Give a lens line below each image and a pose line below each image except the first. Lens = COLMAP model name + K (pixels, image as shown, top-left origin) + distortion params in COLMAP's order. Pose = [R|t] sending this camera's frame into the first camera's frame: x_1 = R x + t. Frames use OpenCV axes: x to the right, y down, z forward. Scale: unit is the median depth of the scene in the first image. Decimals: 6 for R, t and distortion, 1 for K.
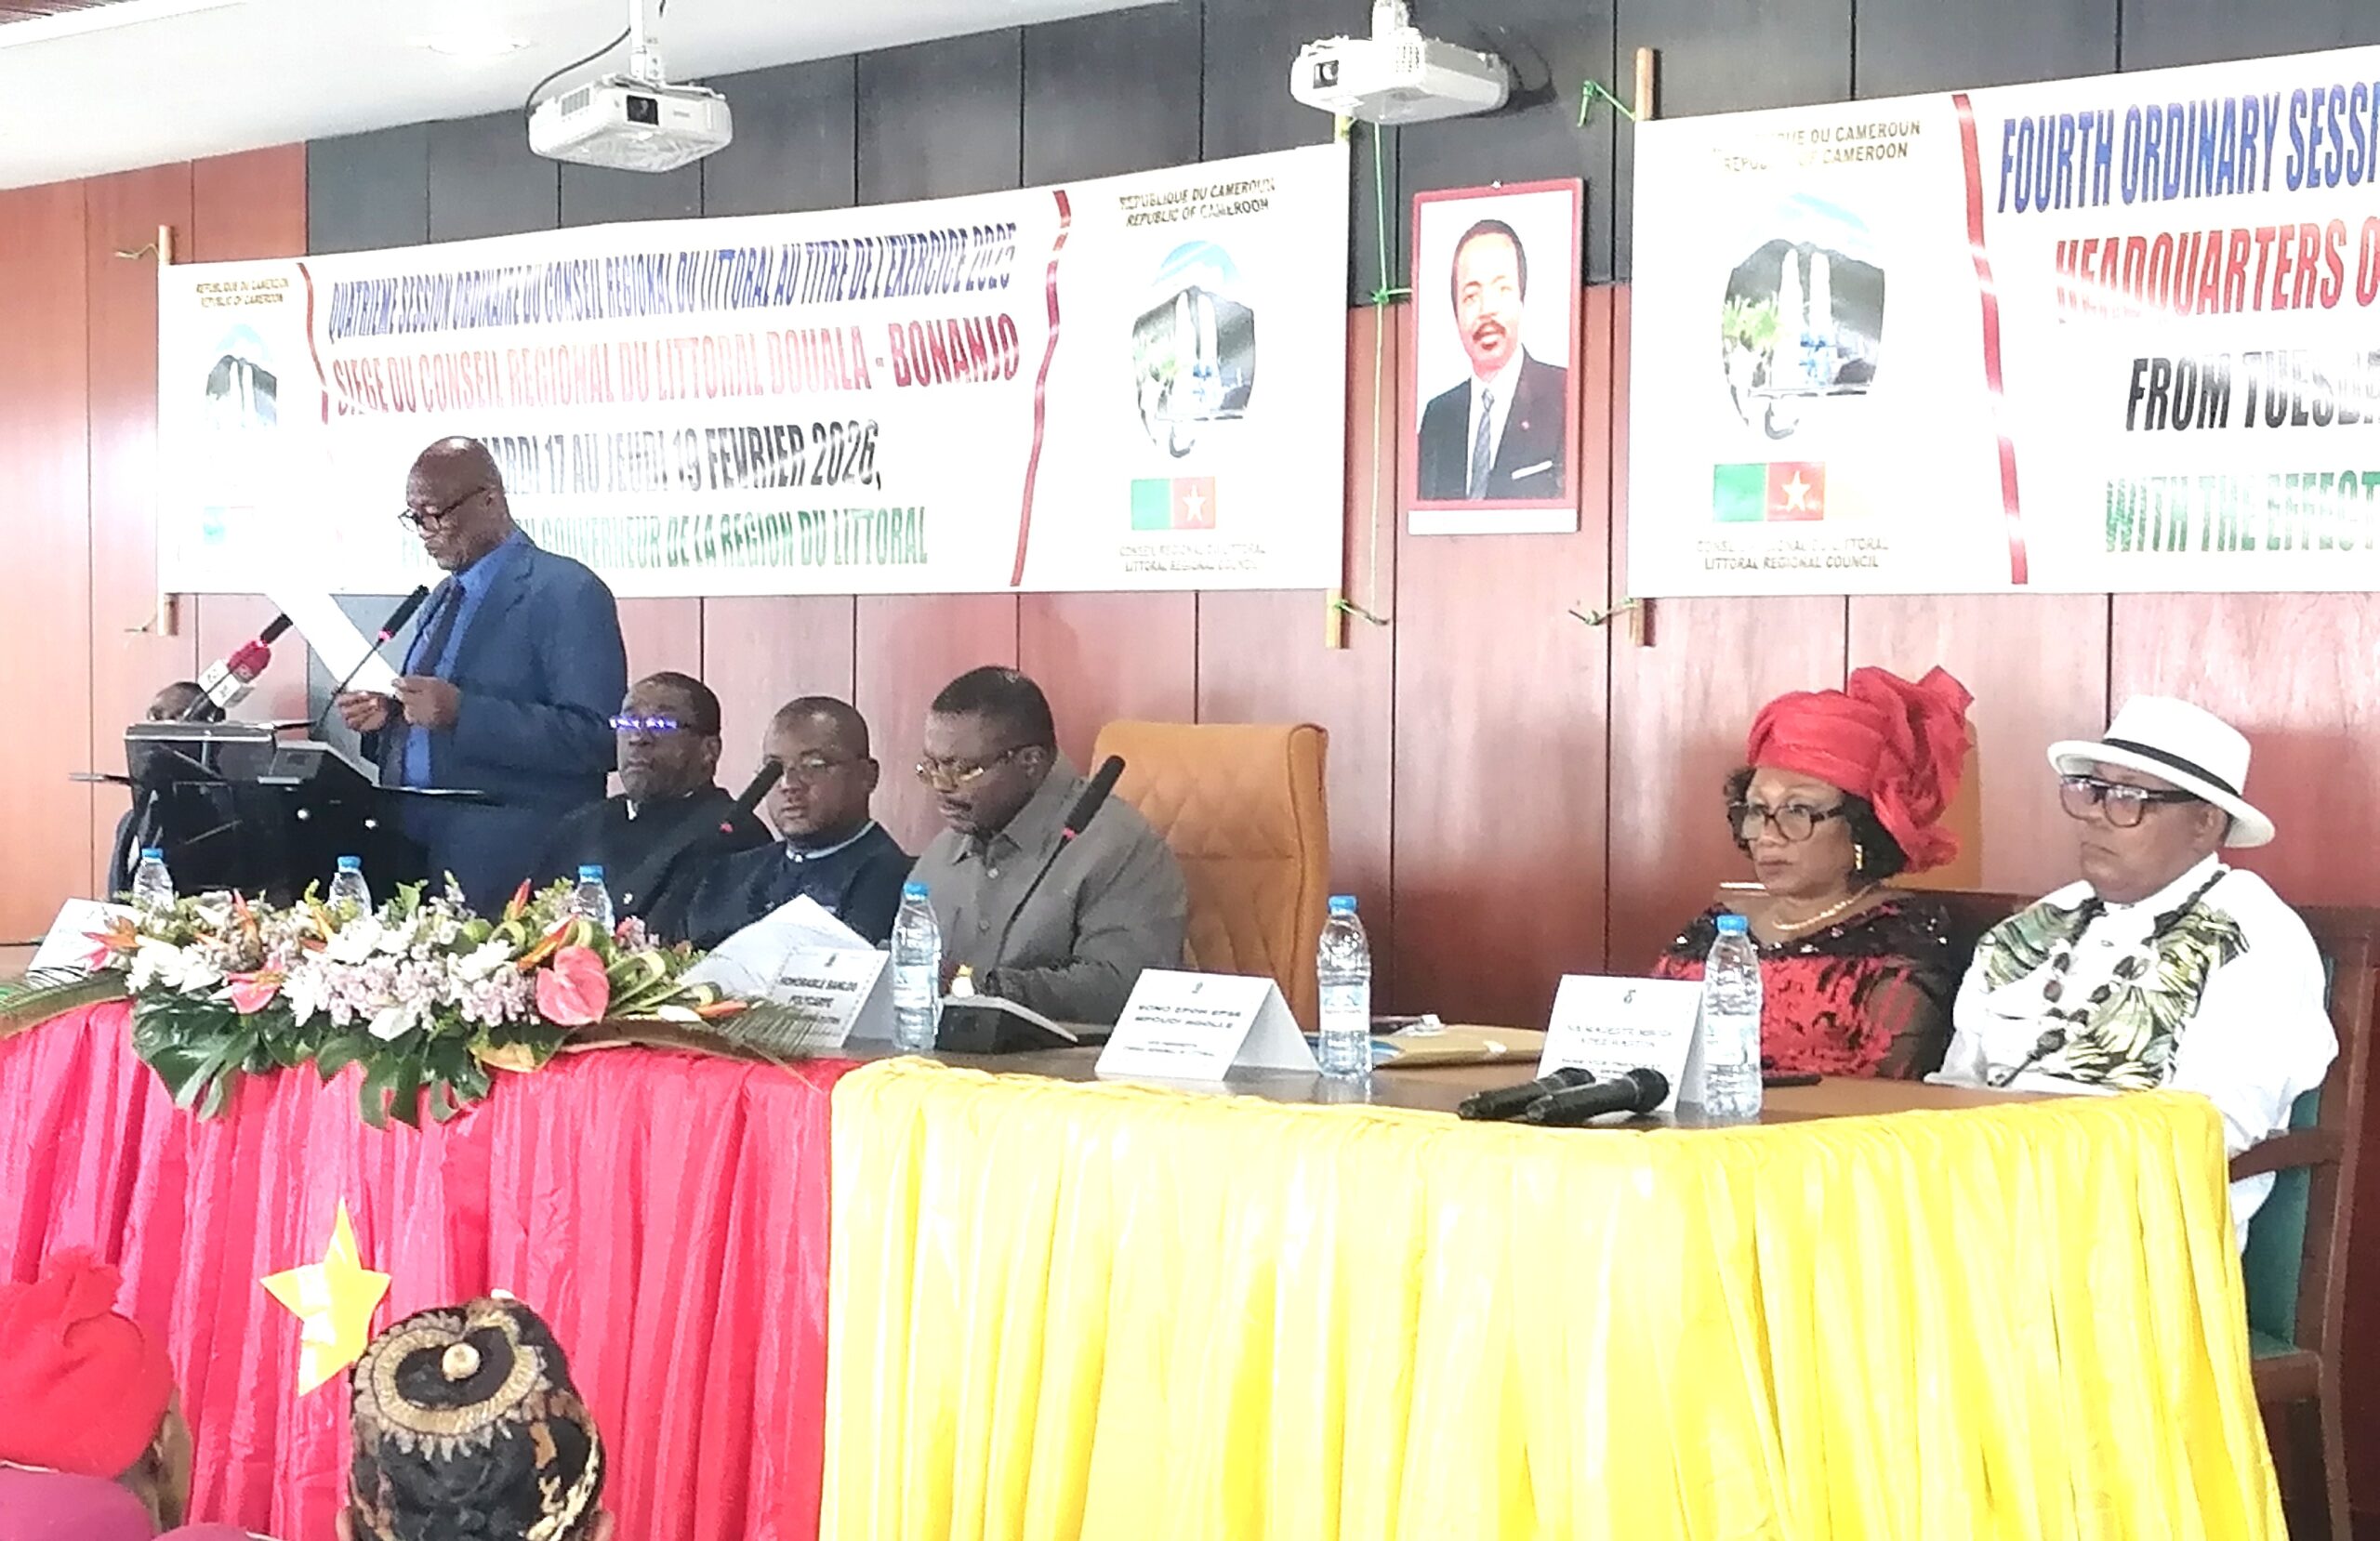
lens RADIAL K [[4499.2, 0, 1190.0], [0, 4499.2, 770.5], [0, 0, 1]] dist [0.096989, 0.050908]
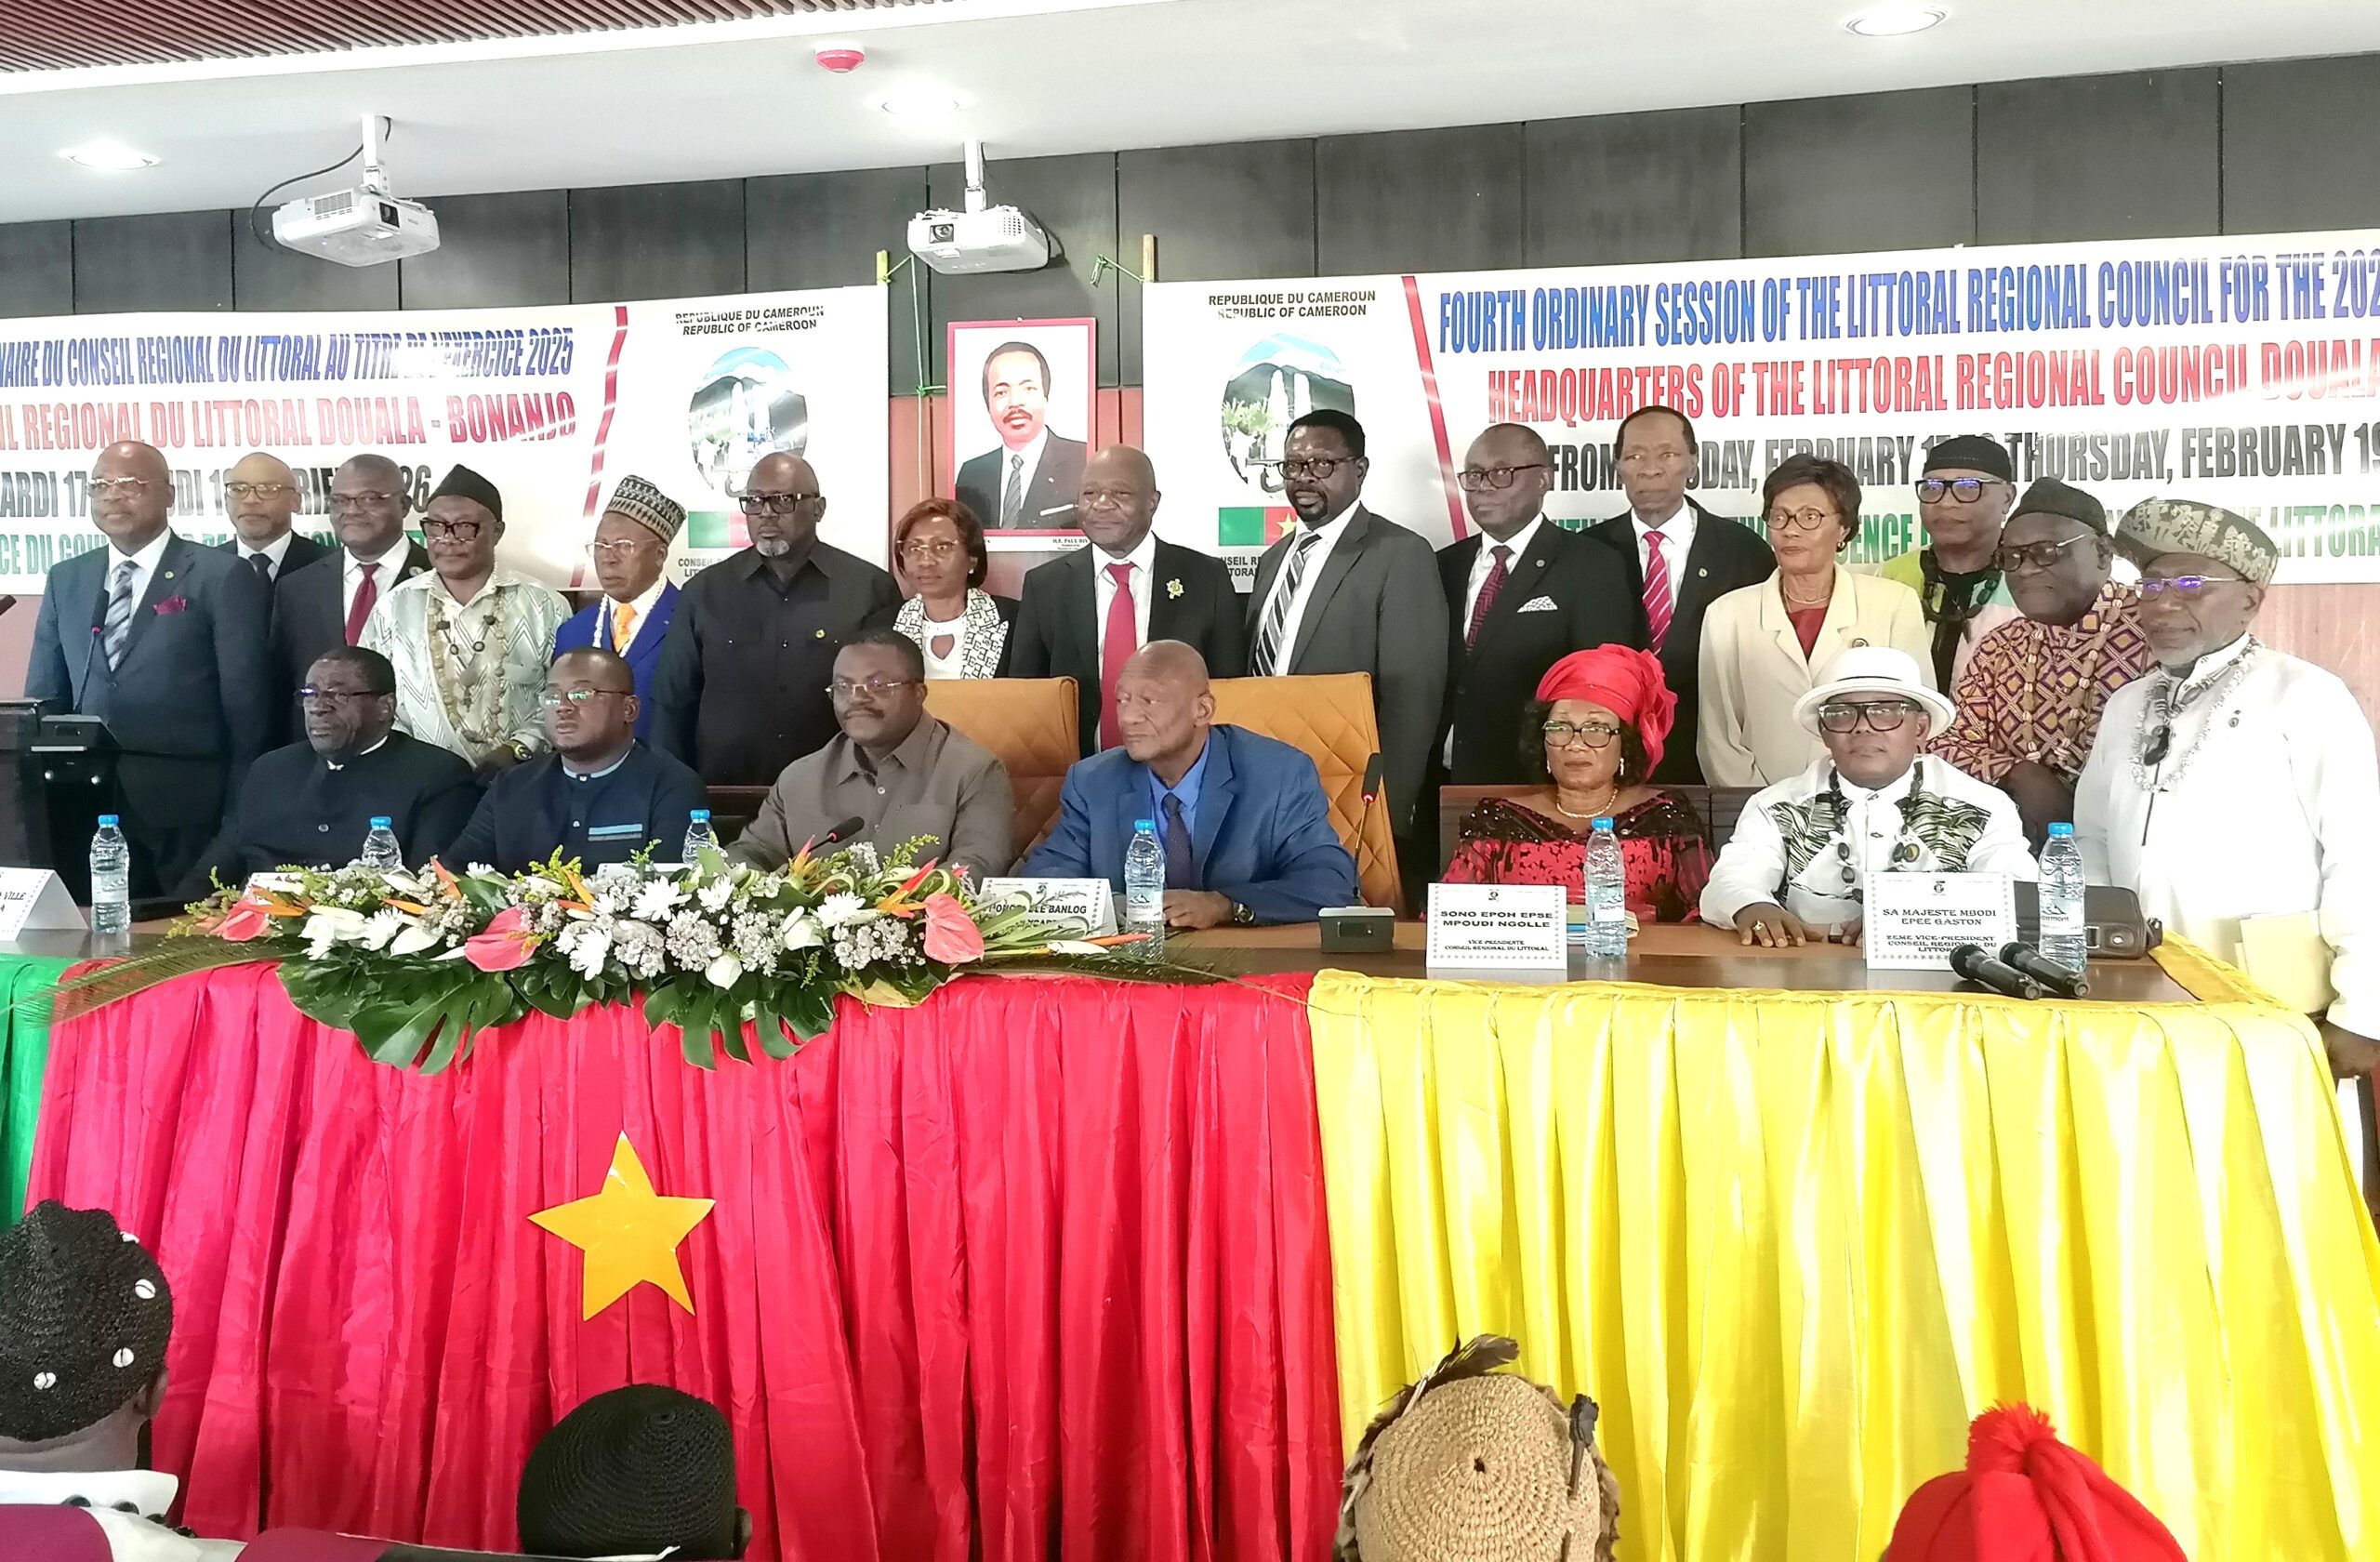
lens RADIAL K [[2184.9, 0, 1184.7], [0, 2184.9, 650.7], [0, 0, 1]] dist [0.110252, -0.115858]
pose [[0.838404, -0.014759, 0.544849, -0.318591], [0.022850, 0.999706, -0.008080, -0.014190], [-0.544569, 0.019224, 0.838495, 0.404494]]
